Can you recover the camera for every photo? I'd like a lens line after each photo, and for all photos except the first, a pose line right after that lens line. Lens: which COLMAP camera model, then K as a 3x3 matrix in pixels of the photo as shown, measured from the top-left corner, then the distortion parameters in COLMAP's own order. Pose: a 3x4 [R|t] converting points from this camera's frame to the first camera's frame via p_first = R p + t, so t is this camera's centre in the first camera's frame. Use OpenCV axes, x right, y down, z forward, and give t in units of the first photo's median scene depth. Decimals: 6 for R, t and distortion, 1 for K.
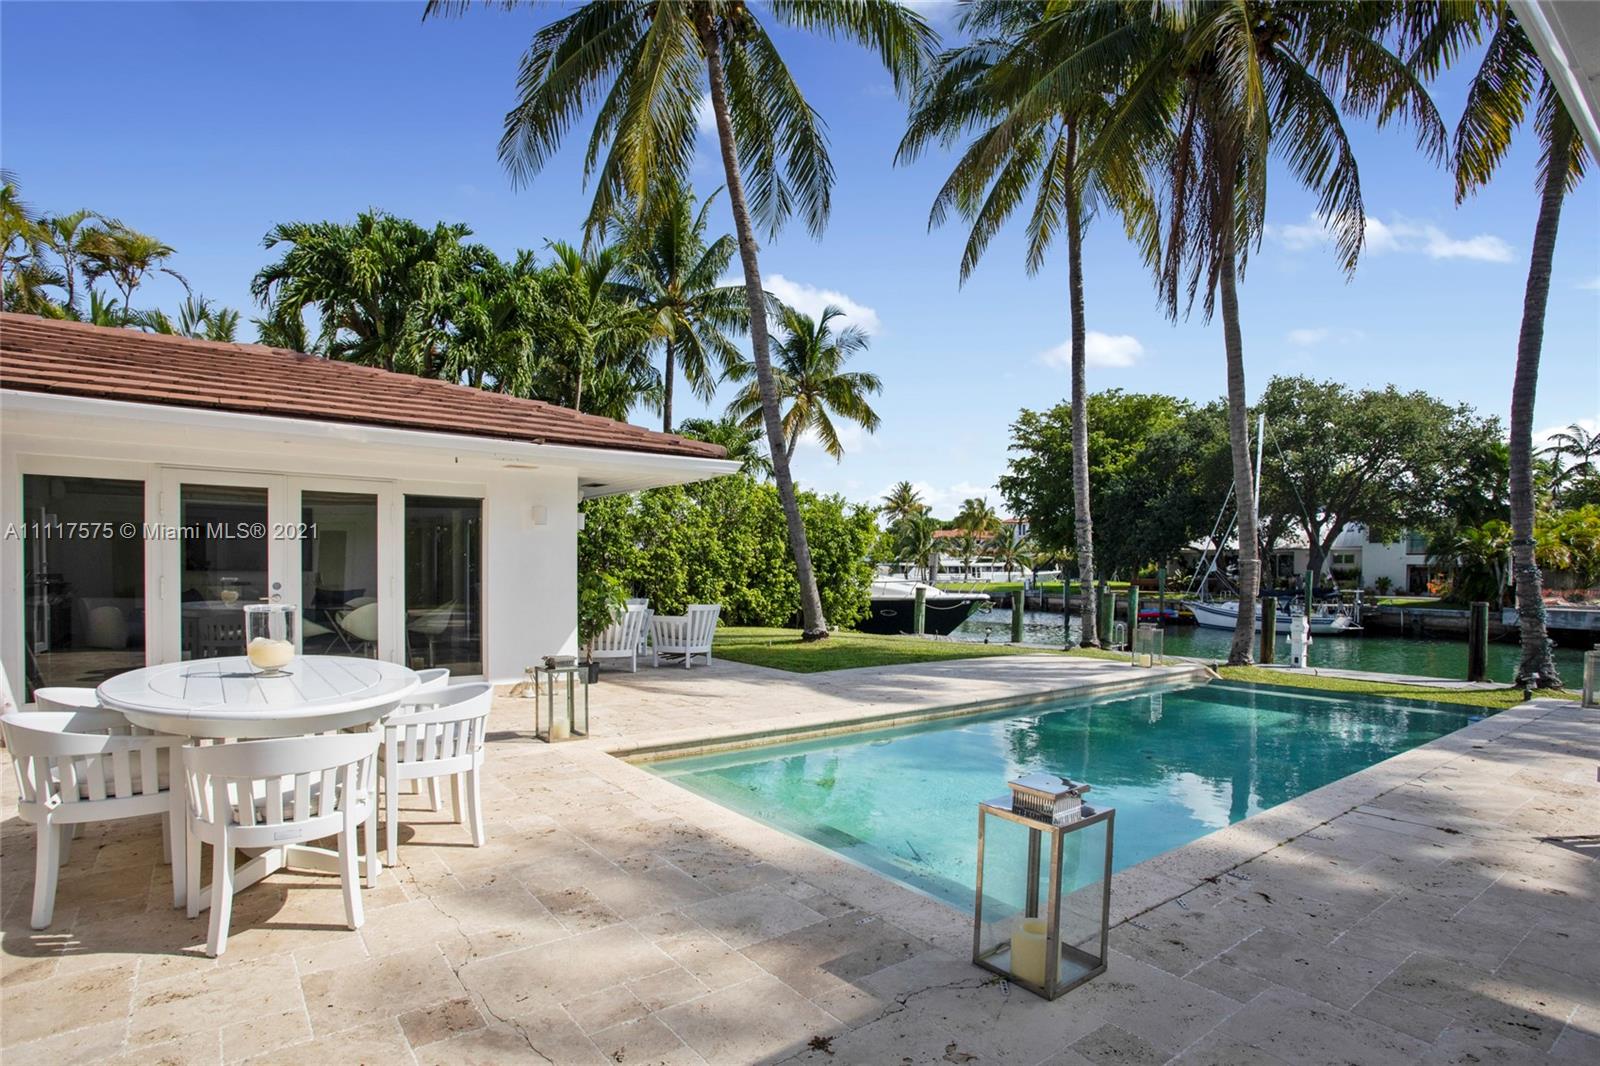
lens RADIAL K [[834.6, 0, 819.9], [0, 834.6, 583.8], [0, 0, 1]] dist [-0.057134, 0.043541]
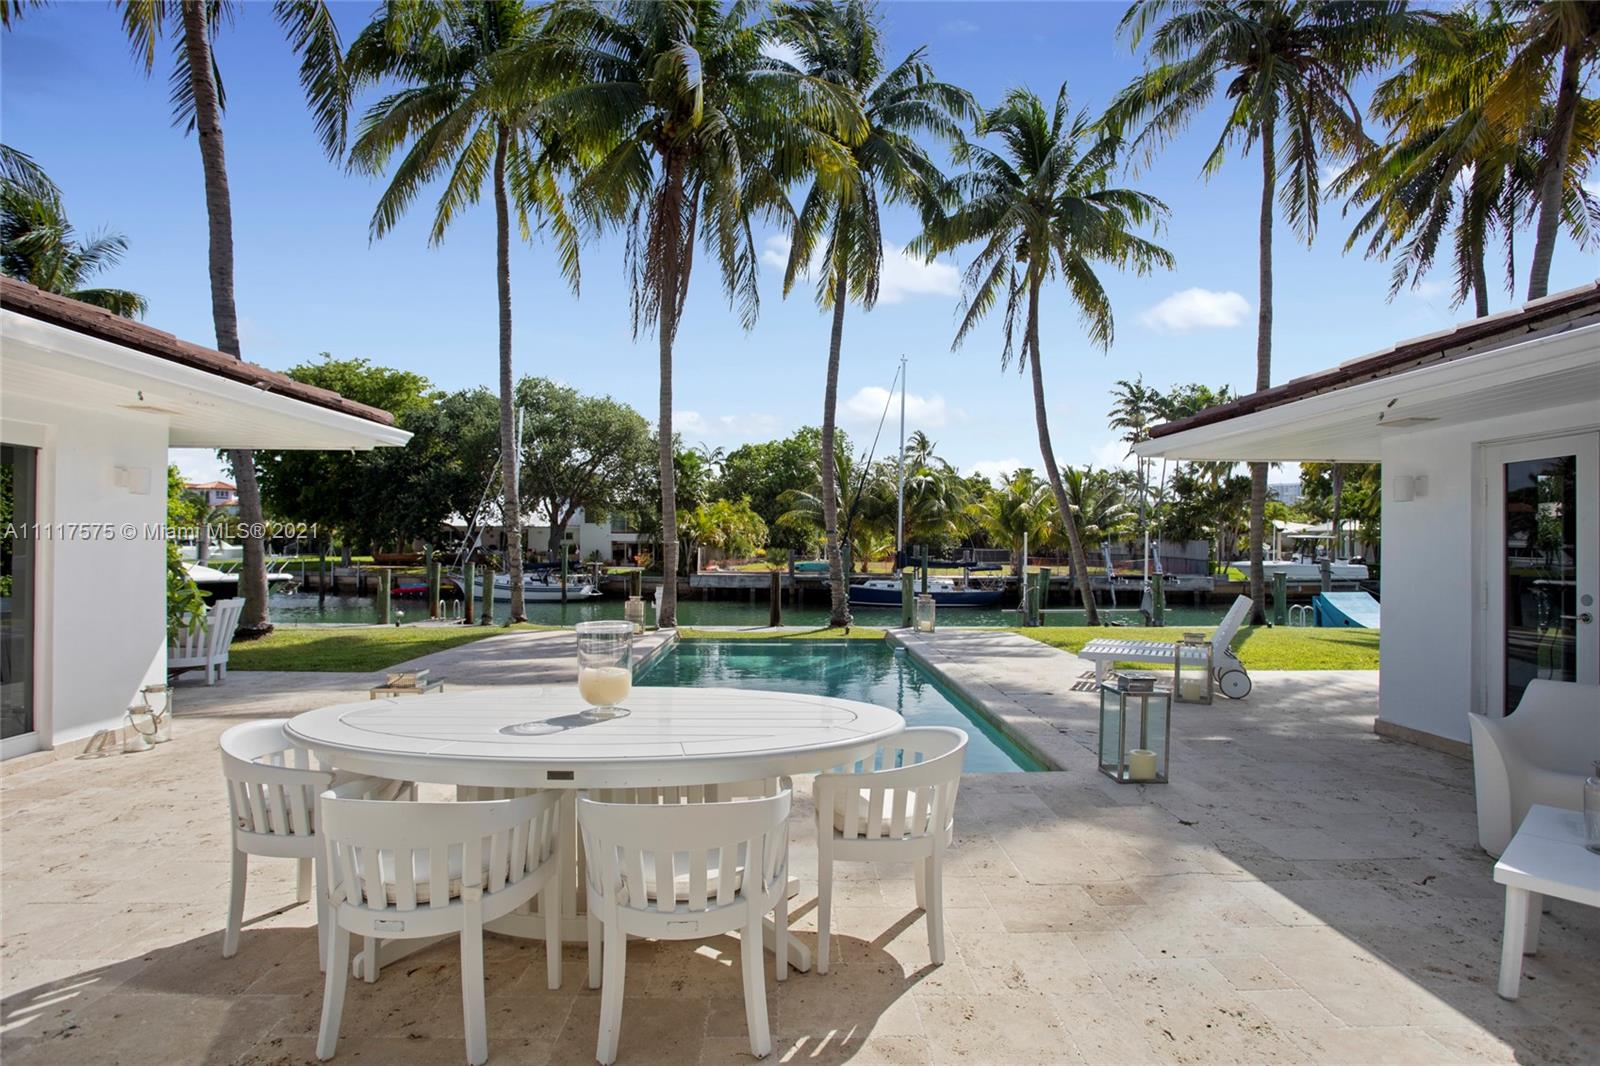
lens RADIAL K [[813.3, 0, 793.4], [0, 813.3, 536.6], [0, 0, 1]] dist [-0.050343, 0.038992]
pose [[0.622459, 0.009563, 0.782594, -0.100618], [0.010129, 0.999743, -0.020273, -0.003079], [-0.782586, 0.020546, 0.622203, 0.028208]]
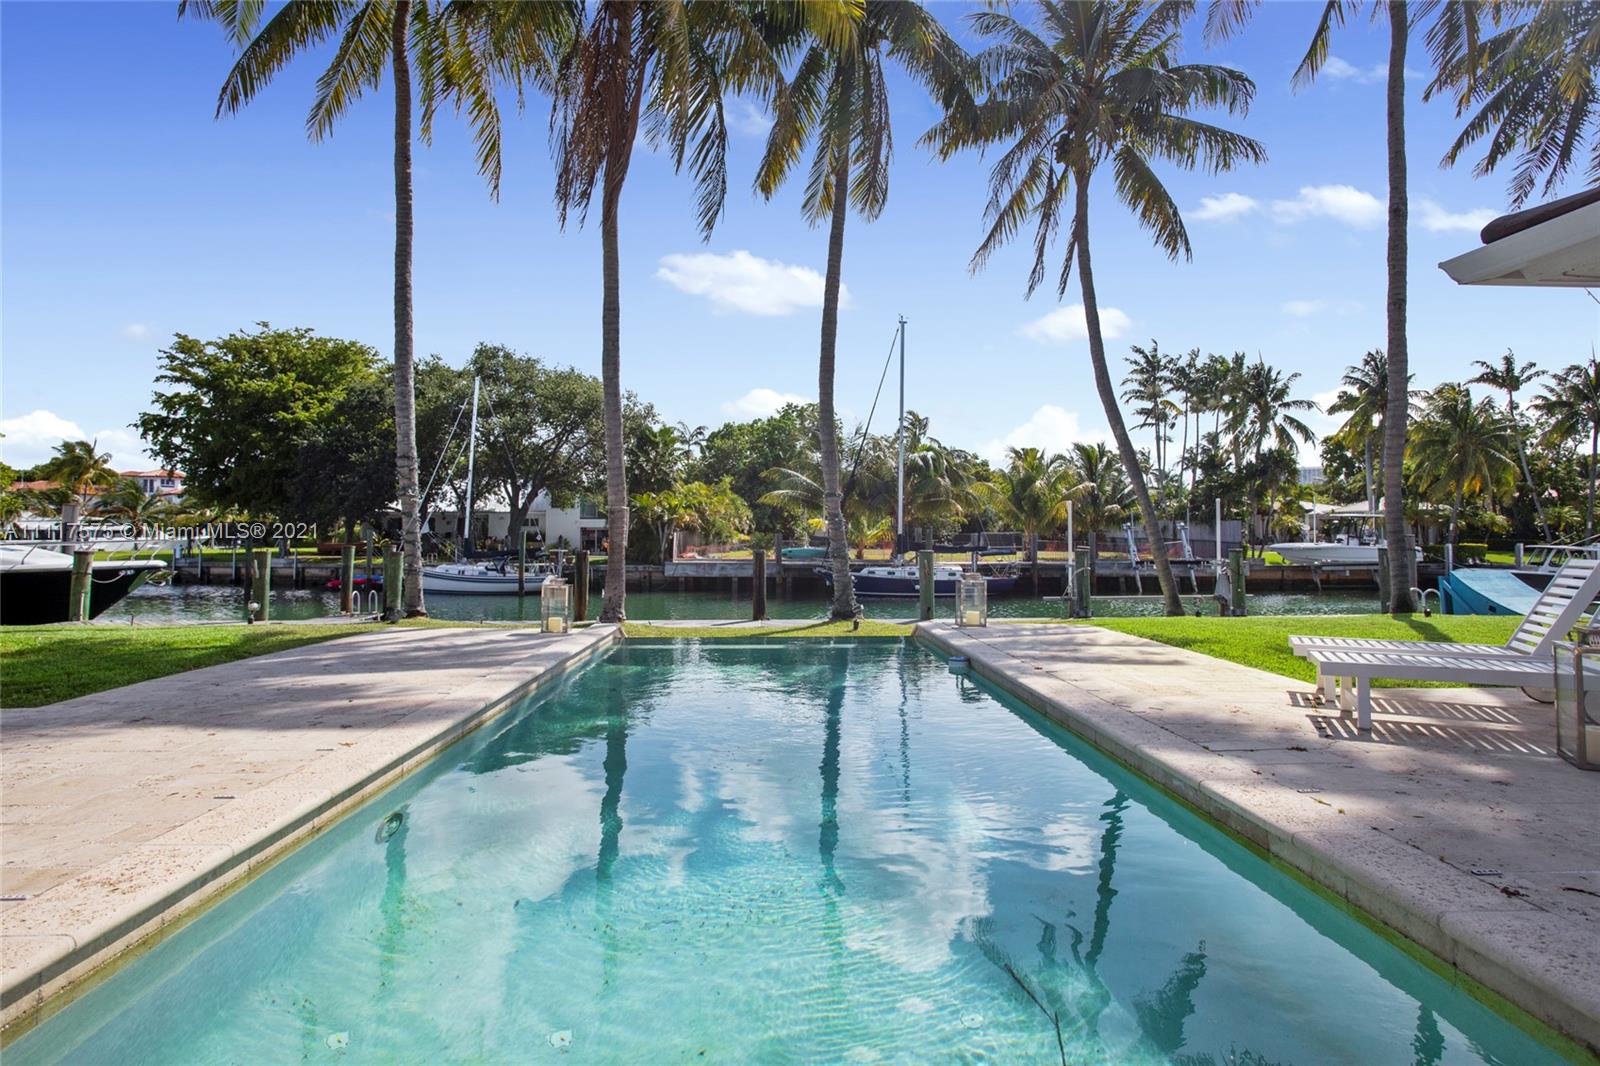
lens RADIAL K [[846.7, 0, 785.9], [0, 846.7, 505.2], [0, 0, 1]] dist [-0.056010, 0.043932]
pose [[0.616777, 0.025006, 0.786741, -0.035584], [0.017353, 0.998820, -0.045351, 0.004640], [-0.786947, 0.041624, 0.615615, 0.080991]]
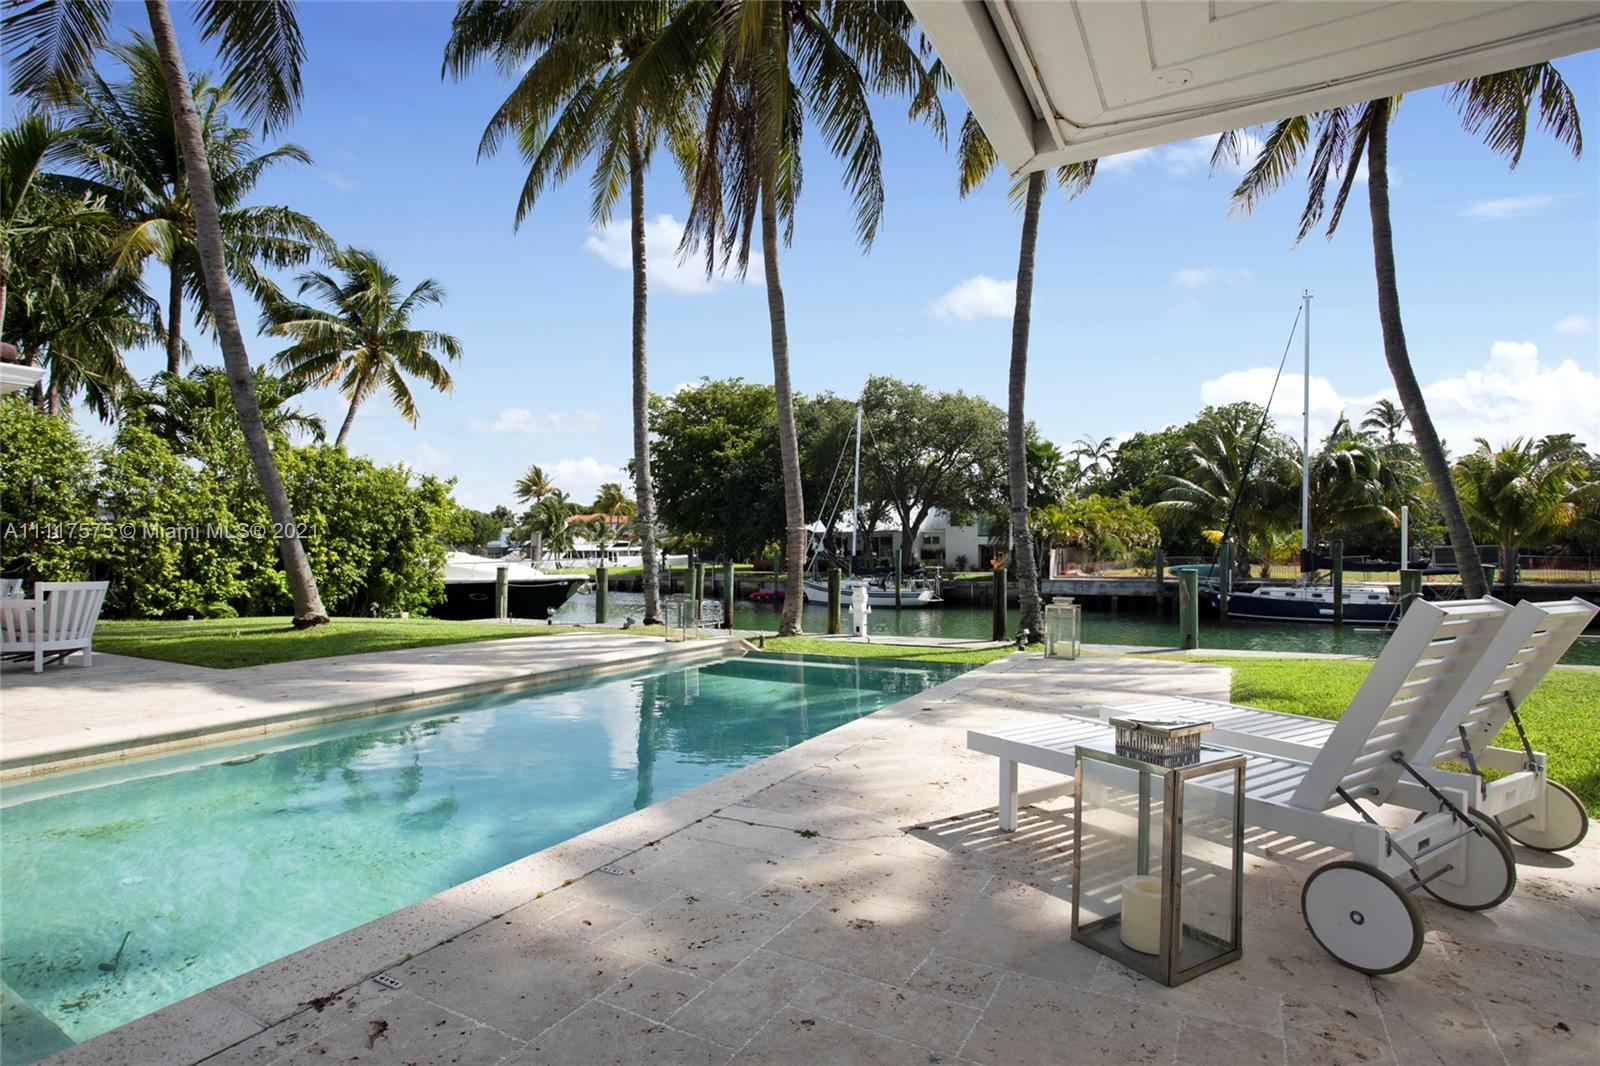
lens RADIAL K [[823.1, 0, 800.5], [0, 823.1, 546.9], [0, 0, 1]] dist [-0.036959, 0.001759]
pose [[0.923002, -0.005161, 0.384761, 0.047704], [0.015939, 0.999565, -0.024827, 0.005817], [-0.384465, 0.029048, 0.922682, 0.030405]]
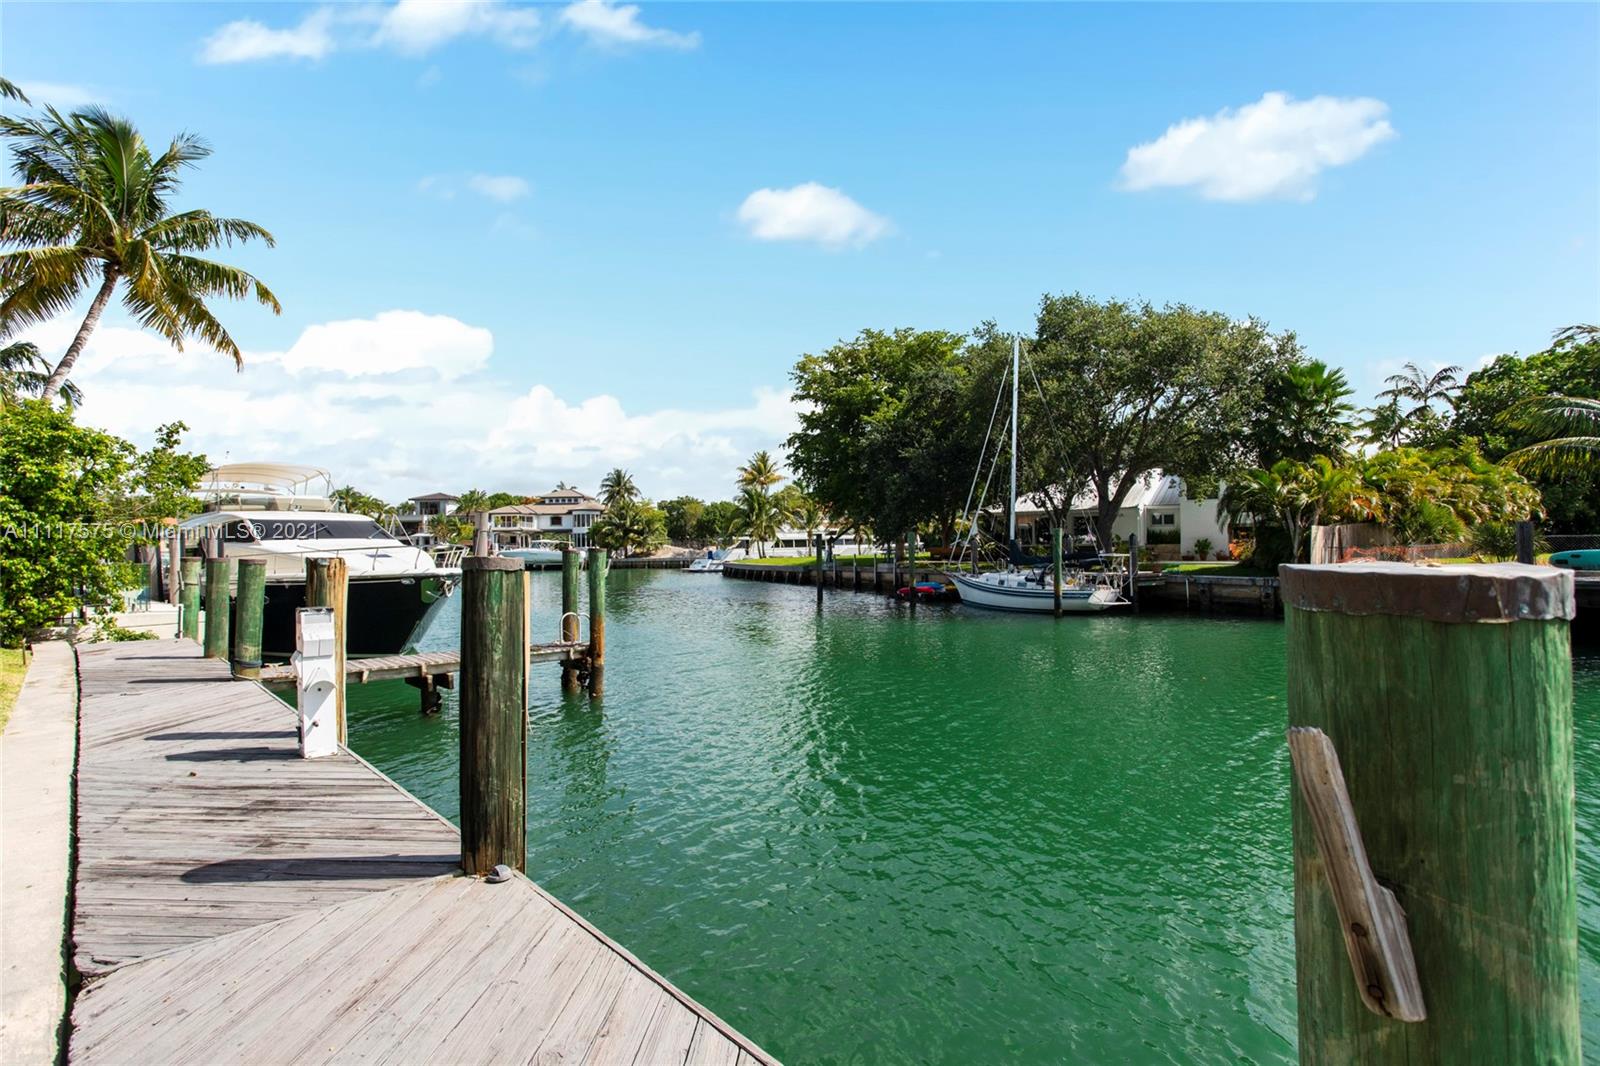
lens RADIAL K [[813.3, 0, 793.4], [0, 813.3, 536.6], [0, 0, 1]] dist [-0.050343, 0.038992]
pose [[0.998810, -0.016350, 0.045948, 0.306697], [0.017791, 0.999357, -0.031117, 0.009887], [-0.045410, 0.031897, 0.998459, 0.254170]]
